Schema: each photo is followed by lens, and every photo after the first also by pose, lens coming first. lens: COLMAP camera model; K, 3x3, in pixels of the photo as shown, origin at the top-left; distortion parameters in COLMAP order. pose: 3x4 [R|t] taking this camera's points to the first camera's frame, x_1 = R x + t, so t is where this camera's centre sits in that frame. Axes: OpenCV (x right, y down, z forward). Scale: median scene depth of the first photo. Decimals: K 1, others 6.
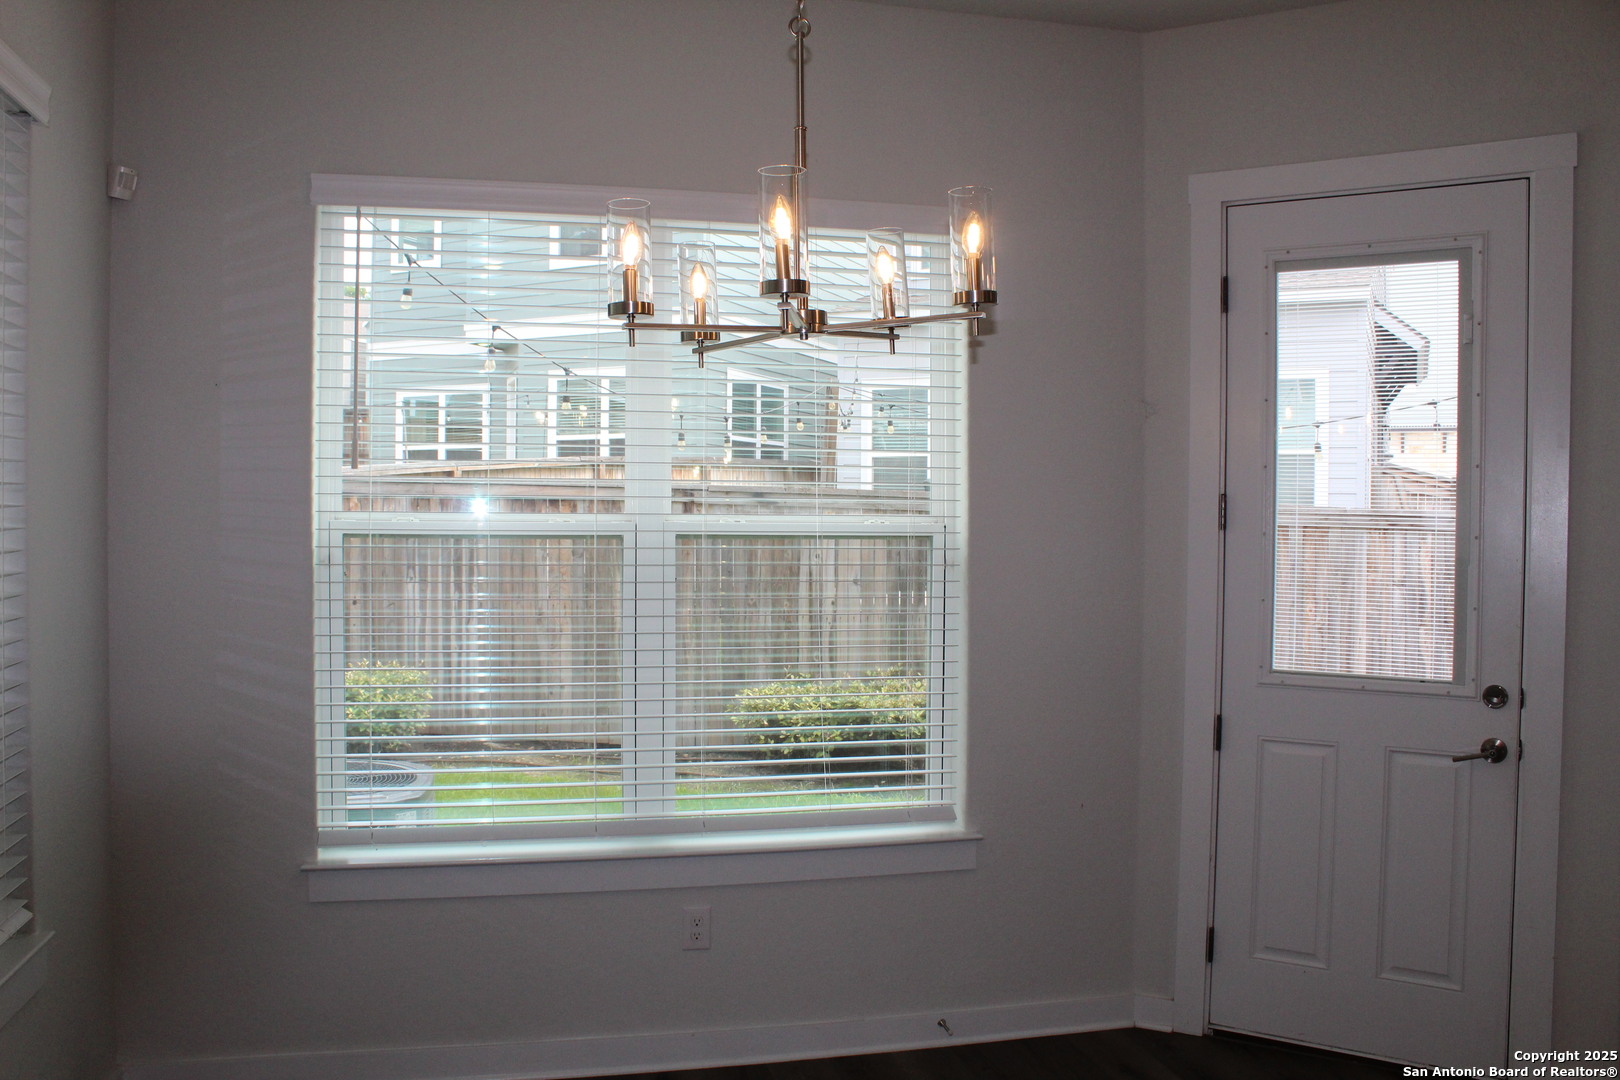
lens RADIAL K [[1357.1, 0, 811.7], [0, 1357.1, 542.8], [0, 0, 1]] dist [-0.155692, 0.128807]
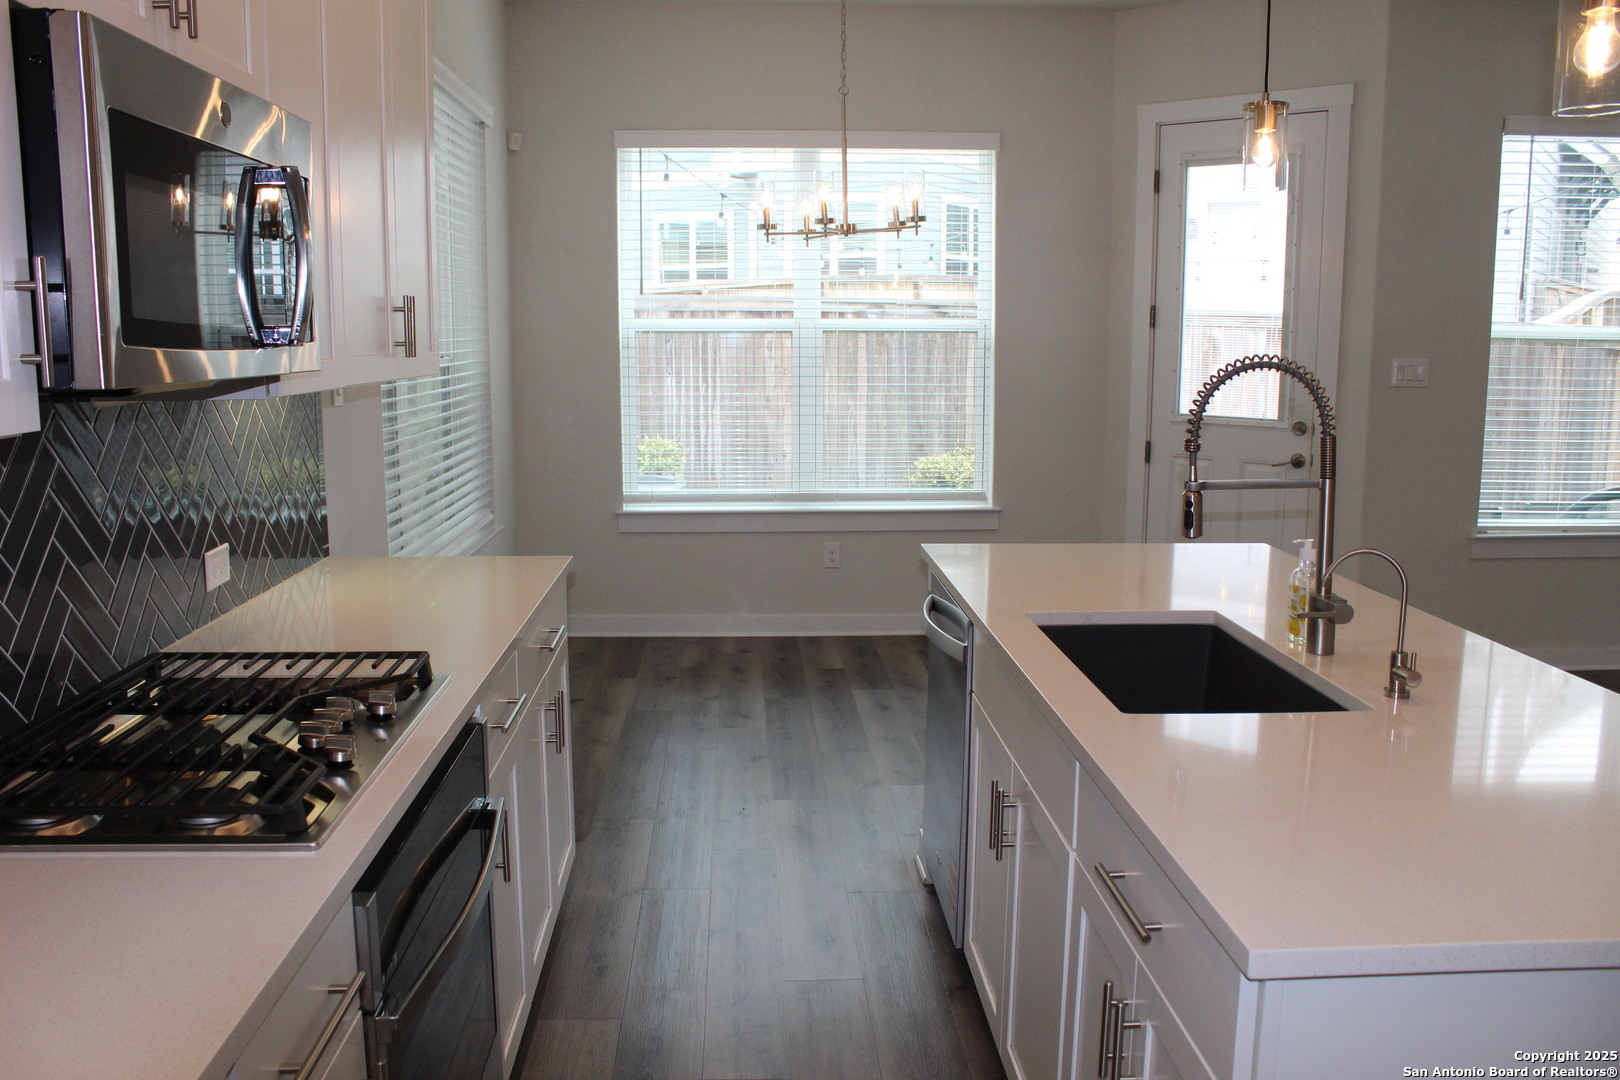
lens RADIAL K [[1357.1, 0, 811.6], [0, 1357.1, 536.1], [0, 0, 1]] dist [-0.155692, 0.128807]
pose [[0.983080, 0.022020, -0.181850, 0.204265], [0.002223, 0.991241, 0.132049, 0.026012], [0.183165, -0.130219, 0.974420, -0.712540]]
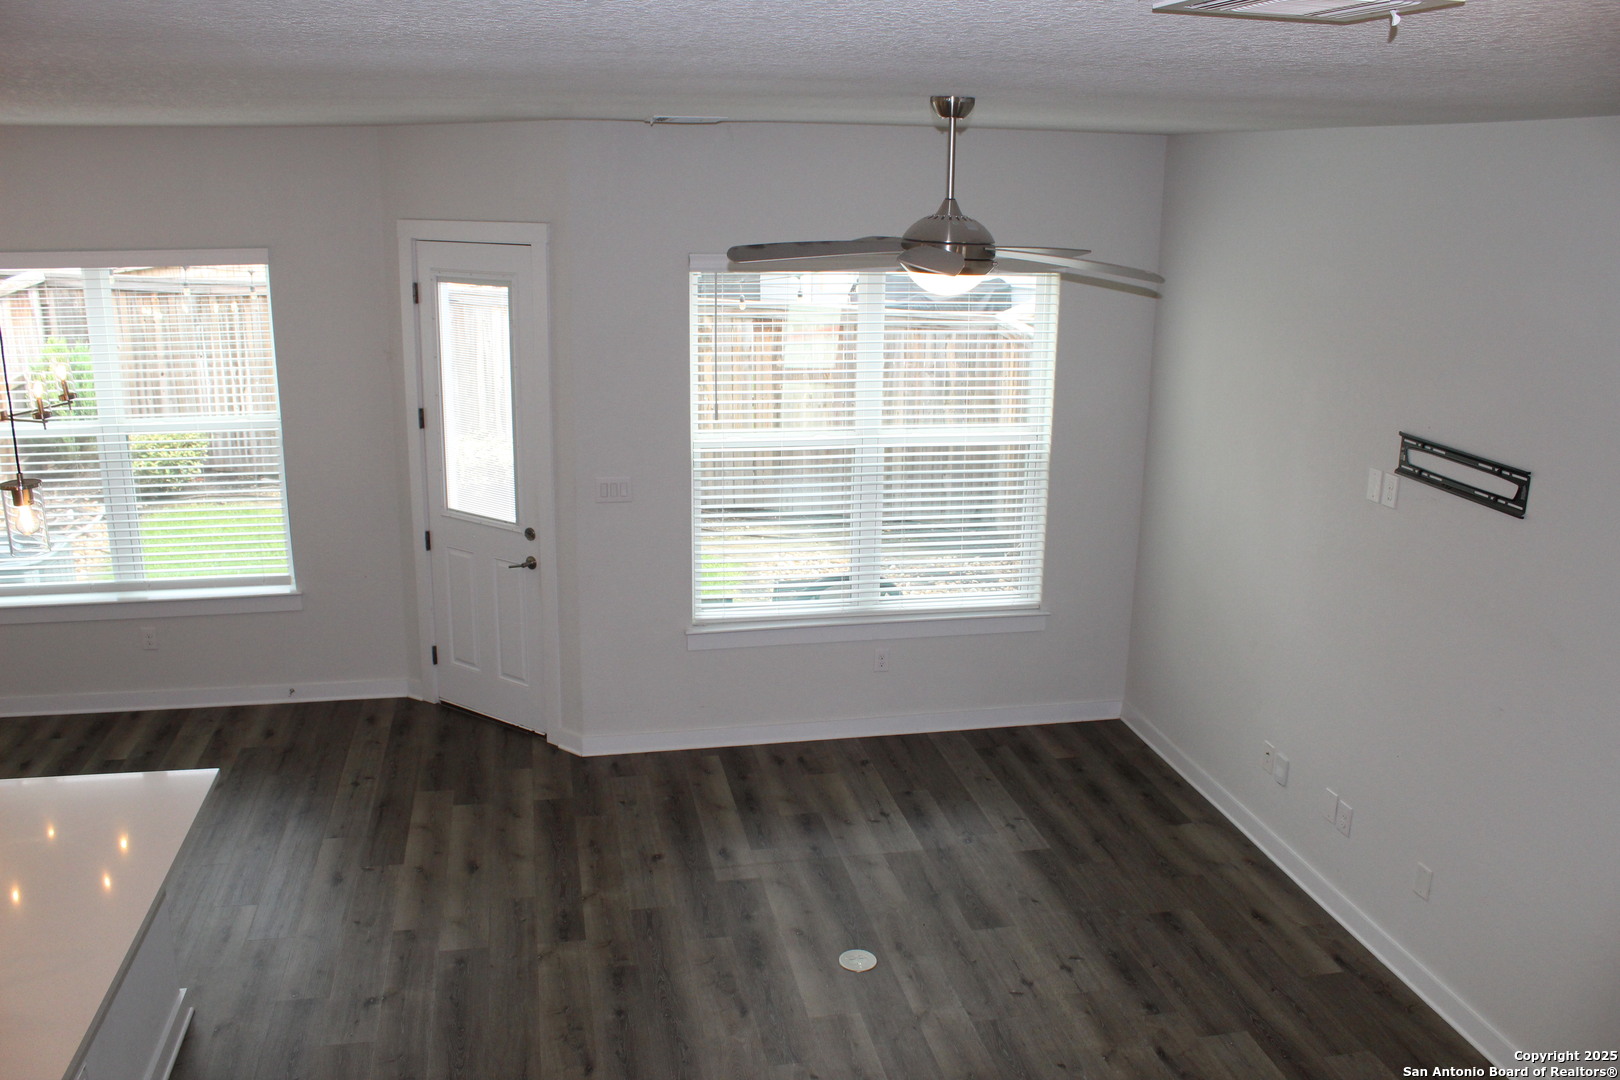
lens RADIAL K [[1357.1, 0, 813.0], [0, 1357.1, 536.6], [0, 0, 1]] dist [-0.155692, 0.128807]
pose [[0.999248, 0.015394, -0.035591, 0.896061], [-0.006246, 0.969737, 0.244072, -0.307968], [0.038271, -0.243666, 0.969104, -0.722907]]
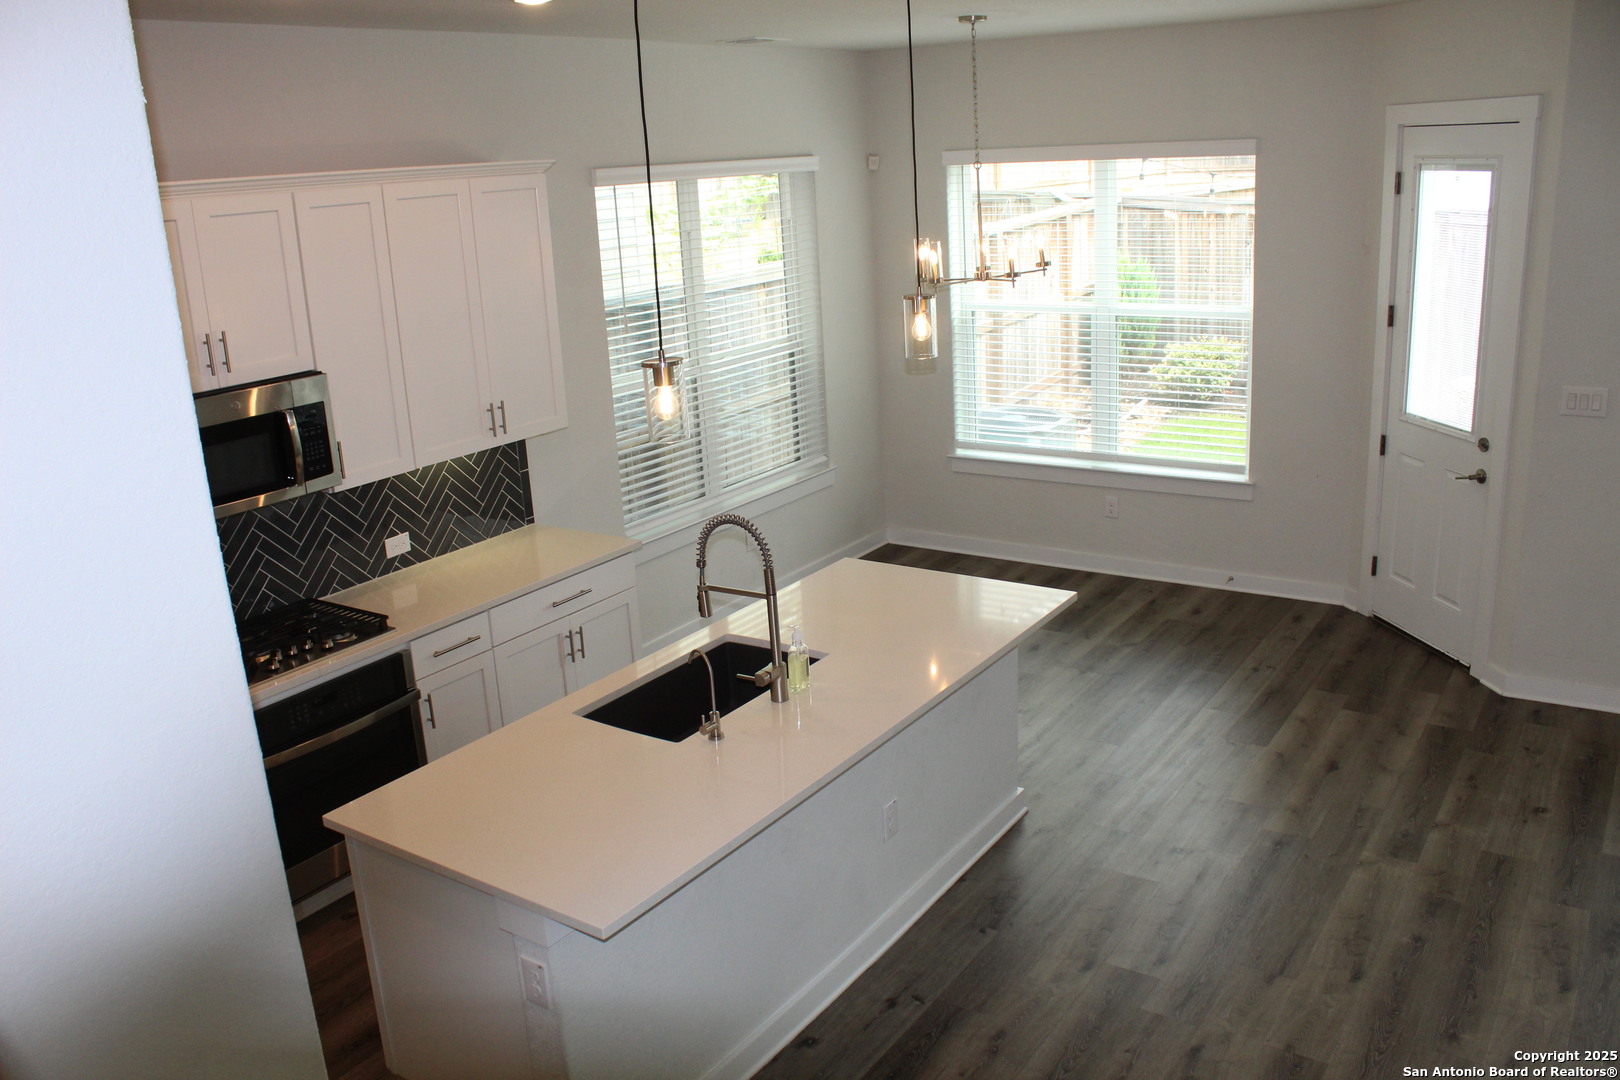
lens RADIAL K [[1357.1, 0, 784.9], [0, 1357.1, 535.2], [0, 0, 1]] dist [-0.155692, 0.128807]
pose [[0.660867, 0.162836, -0.732625, 1.073999], [0.047118, 0.965250, 0.257044, -0.220899], [0.749022, -0.204391, 0.630230, -0.673011]]
